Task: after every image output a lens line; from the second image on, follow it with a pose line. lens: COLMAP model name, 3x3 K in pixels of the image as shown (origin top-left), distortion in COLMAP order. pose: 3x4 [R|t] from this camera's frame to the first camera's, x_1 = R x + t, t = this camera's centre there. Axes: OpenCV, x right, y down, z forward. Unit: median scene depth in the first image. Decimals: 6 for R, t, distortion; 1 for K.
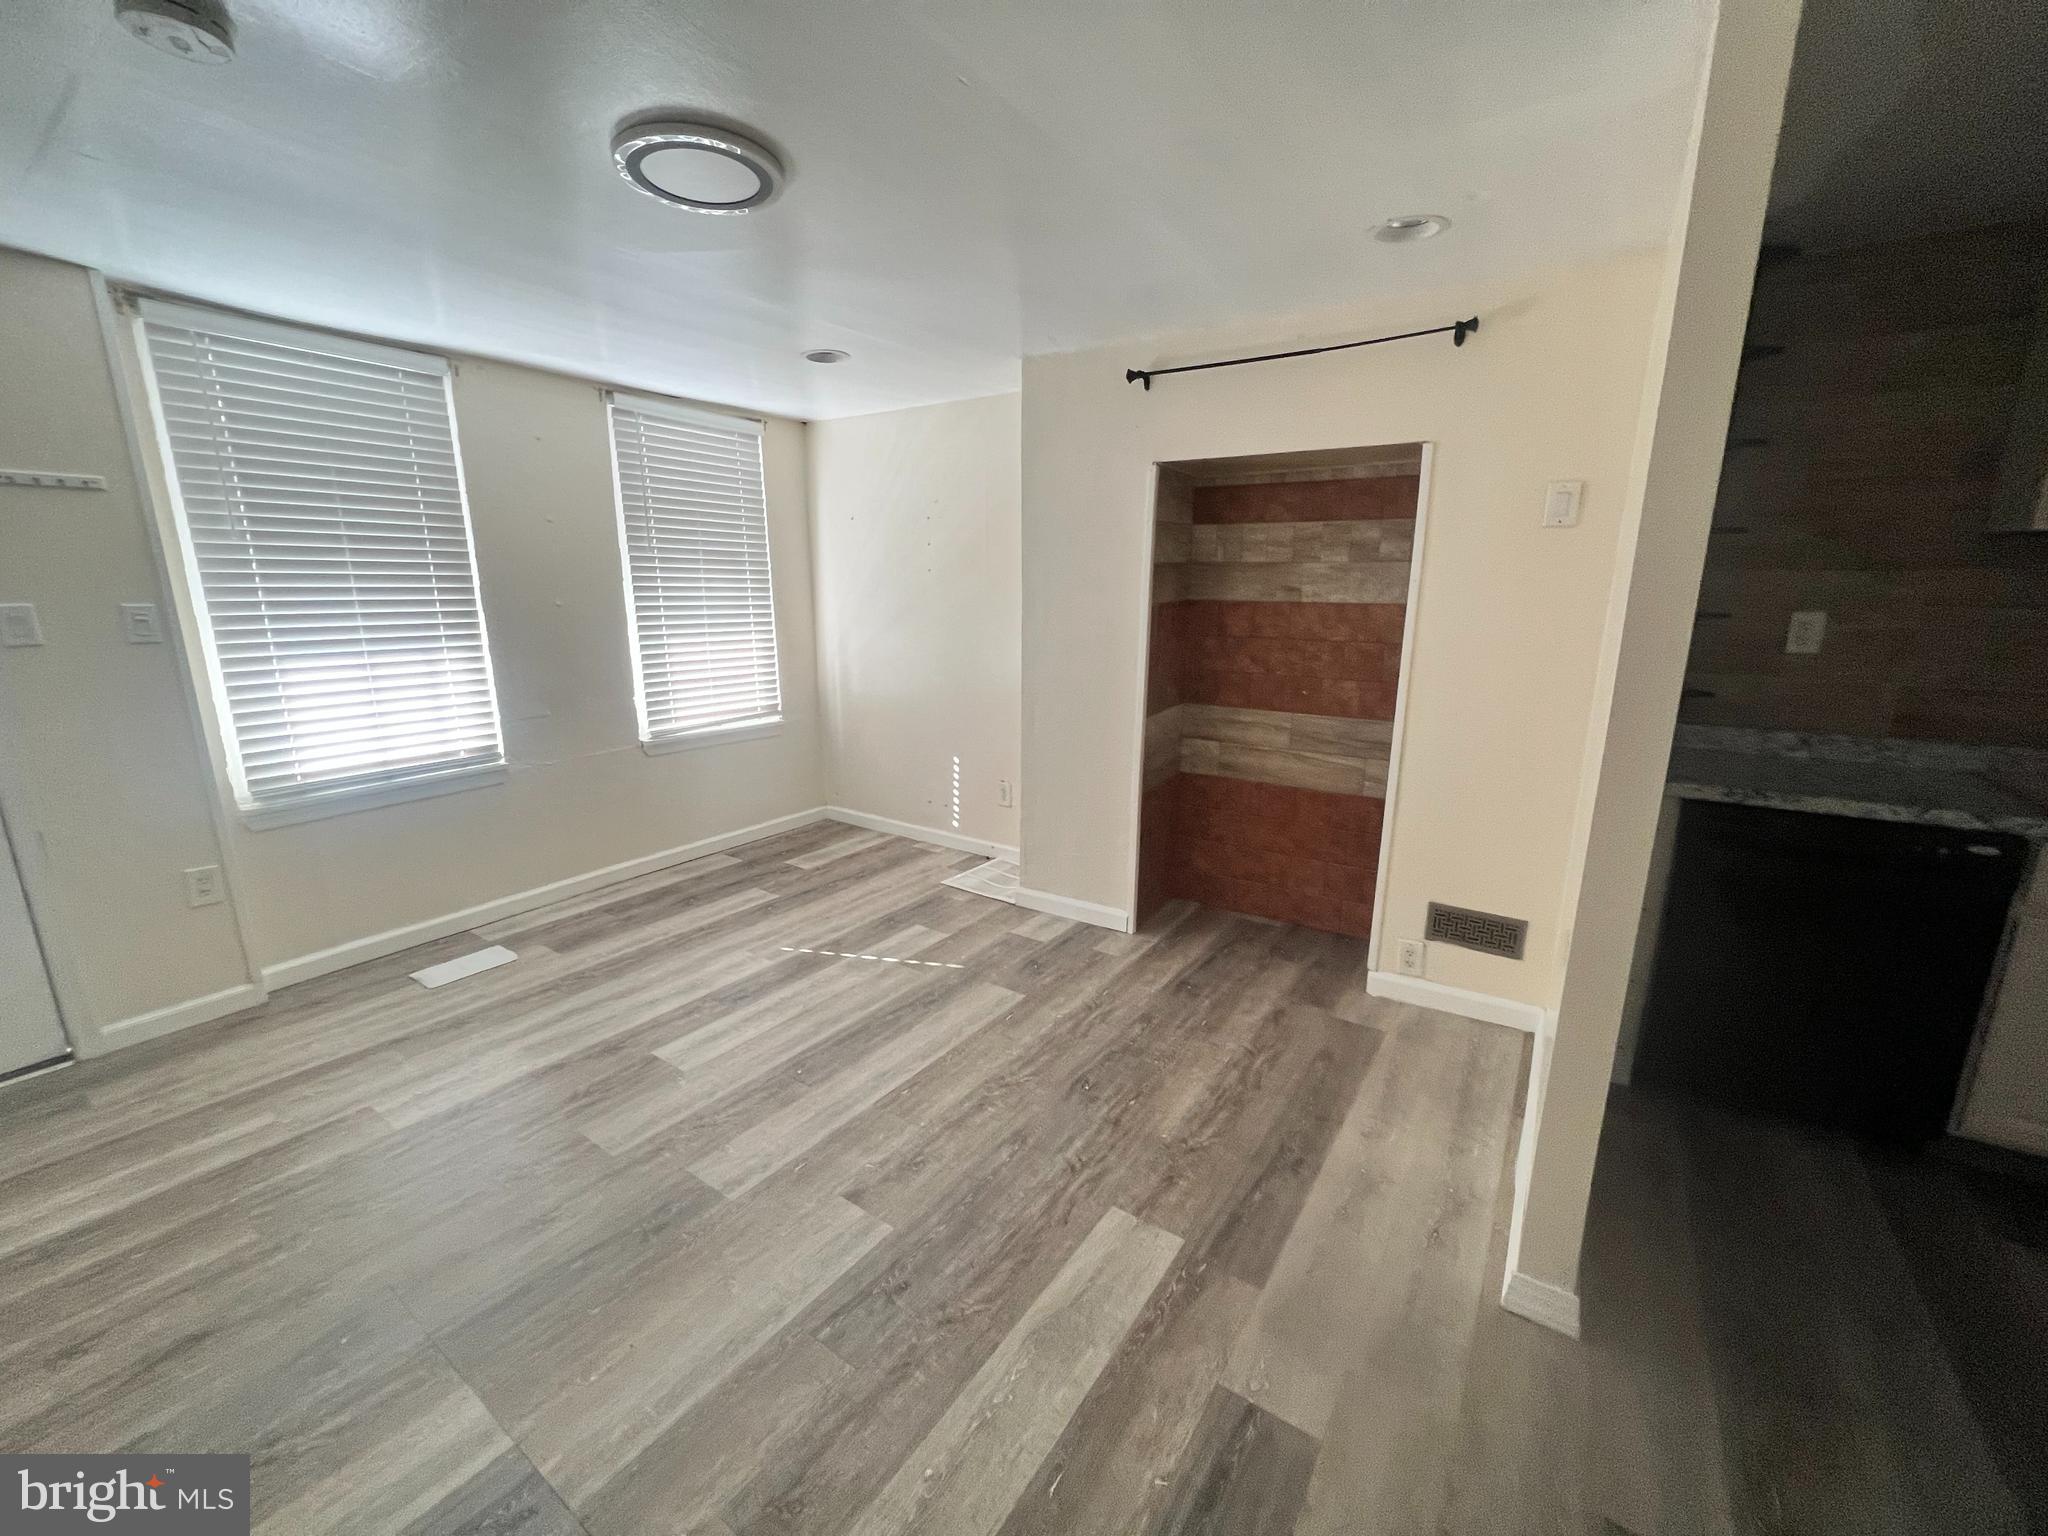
lens RADIAL K [[819.2, 0, 1024.0], [0, 819.2, 768.0], [0, 0, 1]] dist [0.001428, -0.000030]
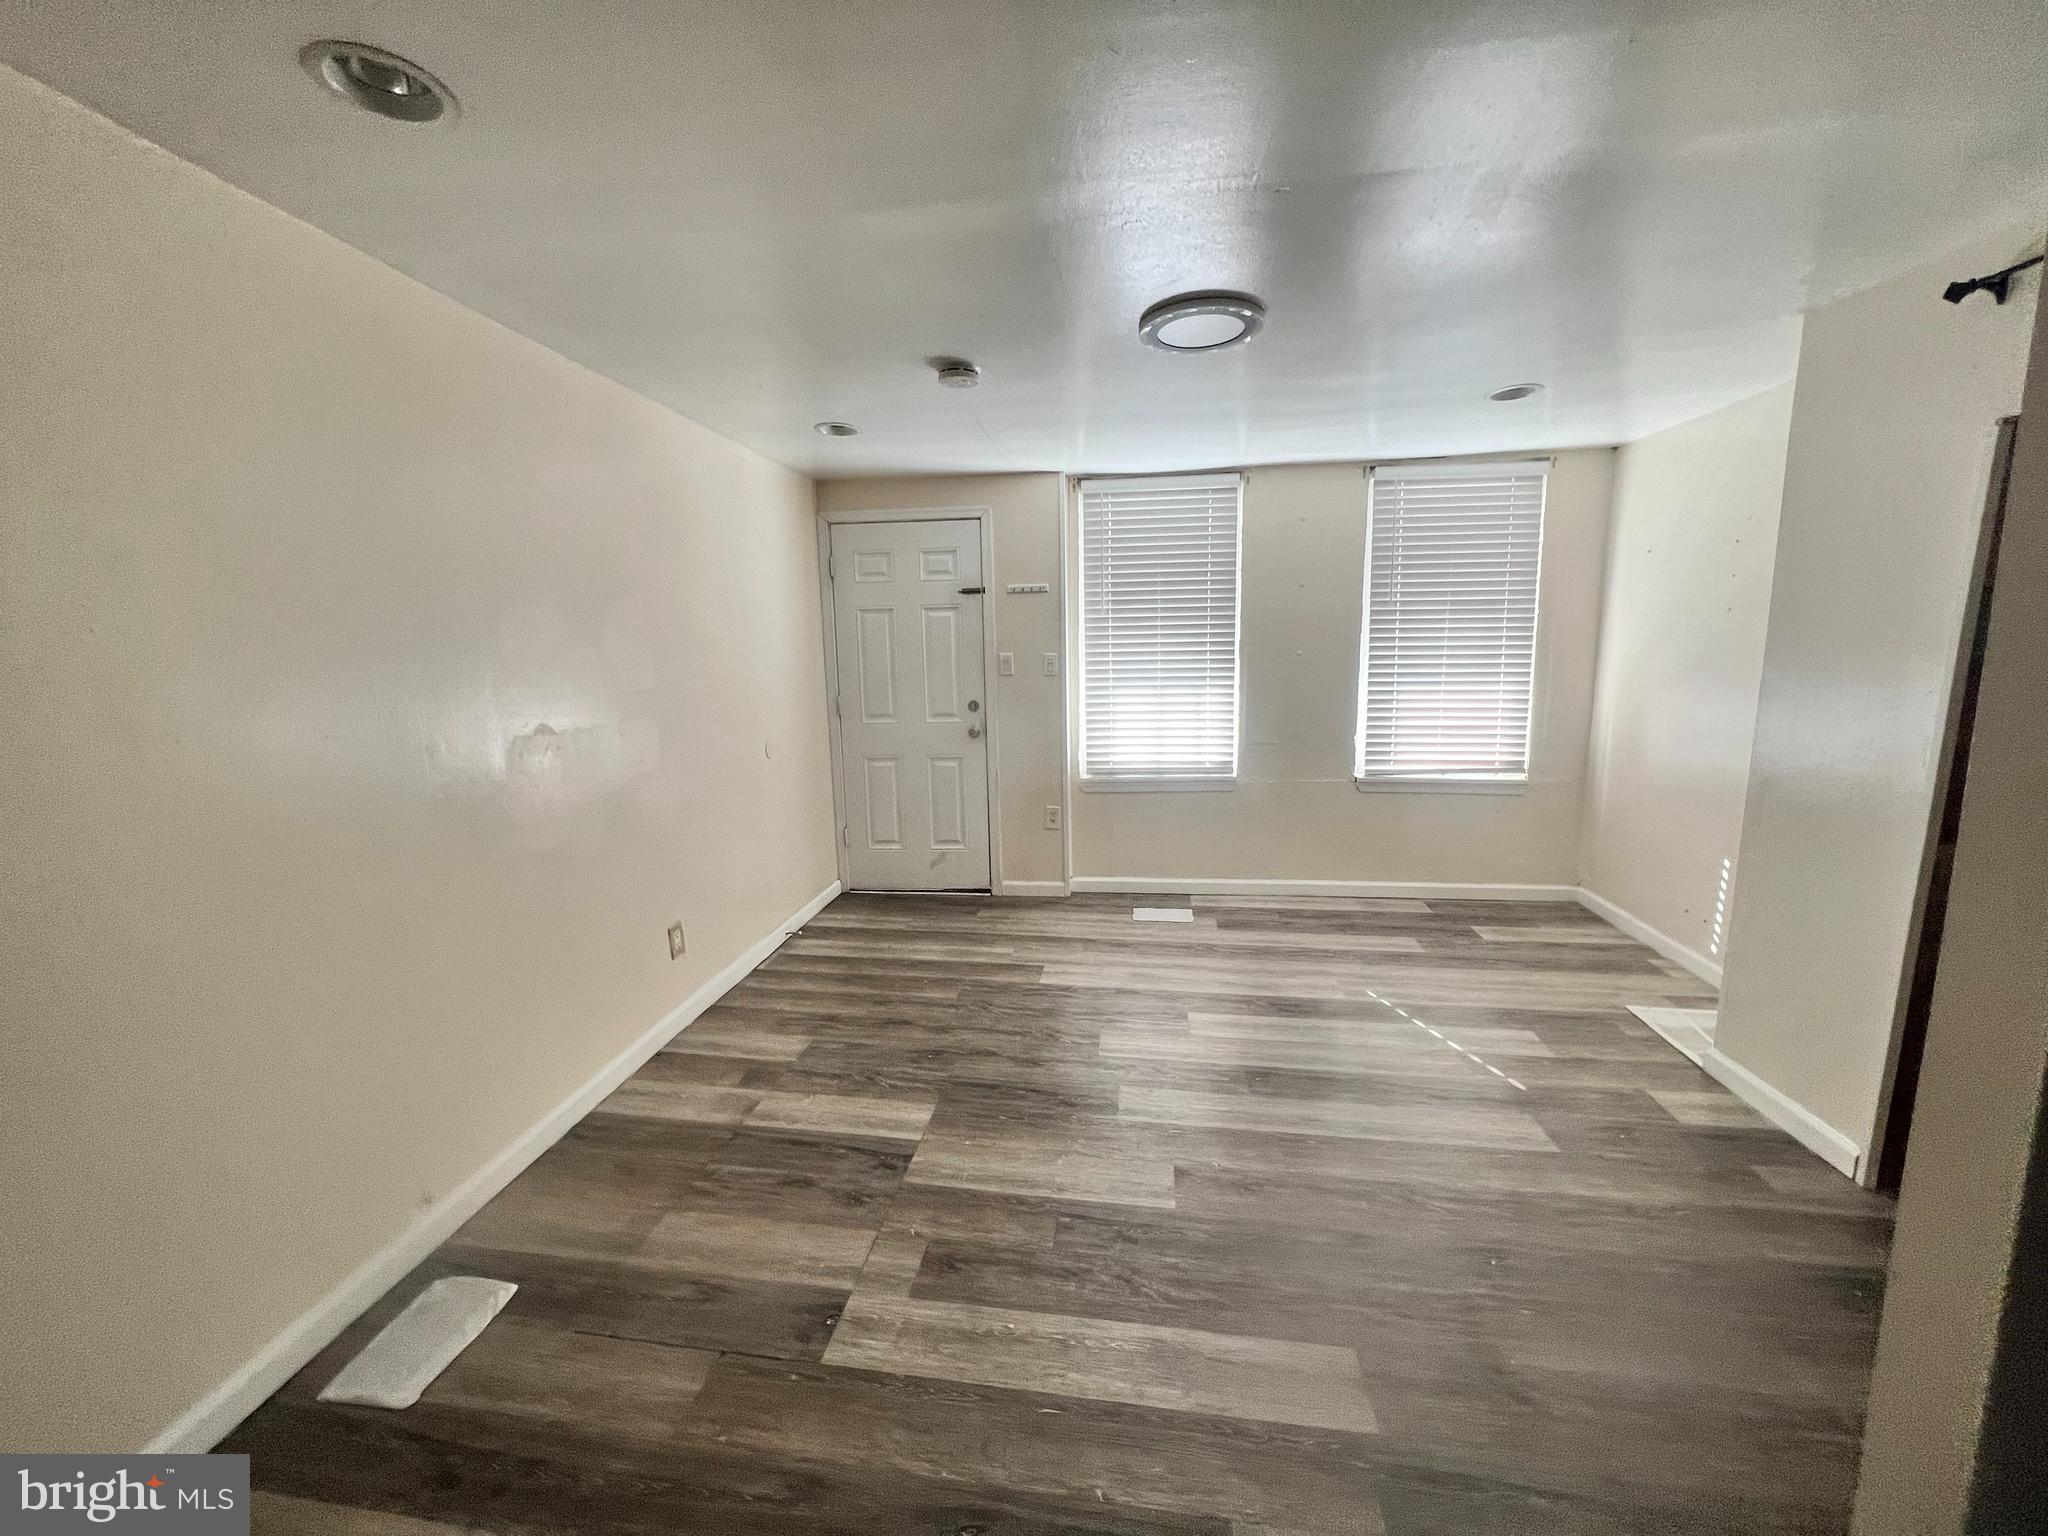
lens RADIAL K [[816.5, 0, 1024.4], [0, 816.5, 771.5], [0, 0, 1]] dist [-0.000167, 0.000534]
pose [[0.442397, 0.131343, -0.887150, 0.392719], [-0.175601, 0.982755, 0.057930, -0.032257], [0.879460, 0.130157, 0.457832, 0.136227]]
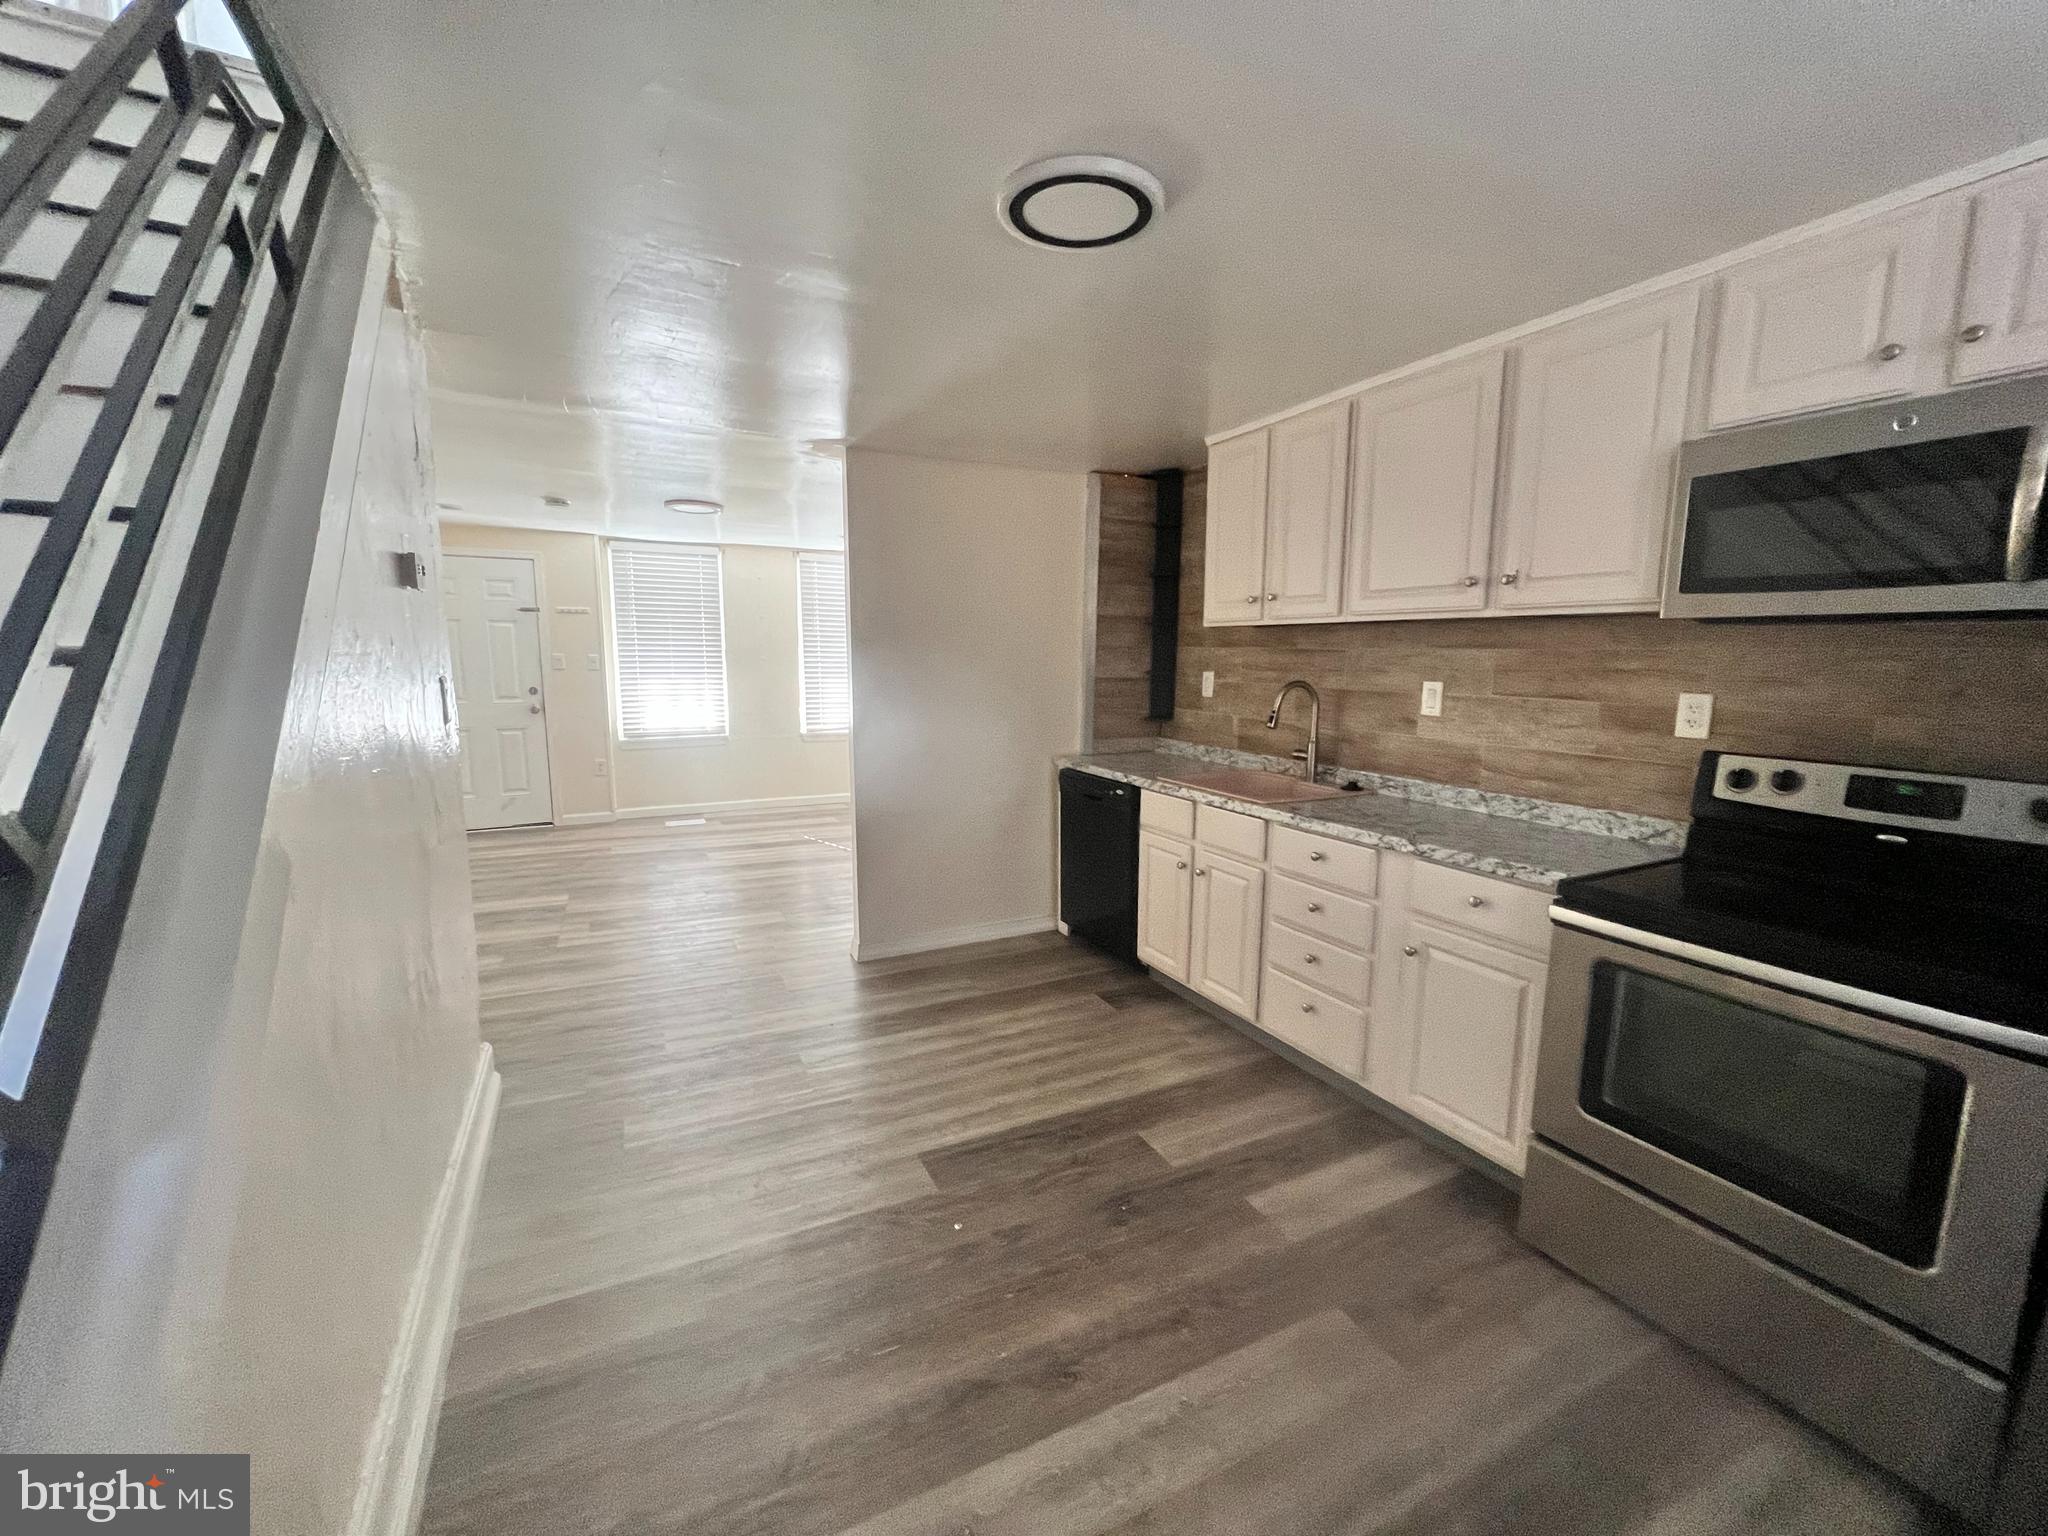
lens RADIAL K [[816.5, 0, 1024.4], [0, 816.5, 771.5], [0, 0, 1]] dist [-0.000167, 0.000534]
pose [[0.867961, 0.081524, -0.489895, 1.122923], [-0.117657, 0.992107, -0.043358, 0.094946], [0.482494, 0.095273, 0.870702, -0.450569]]
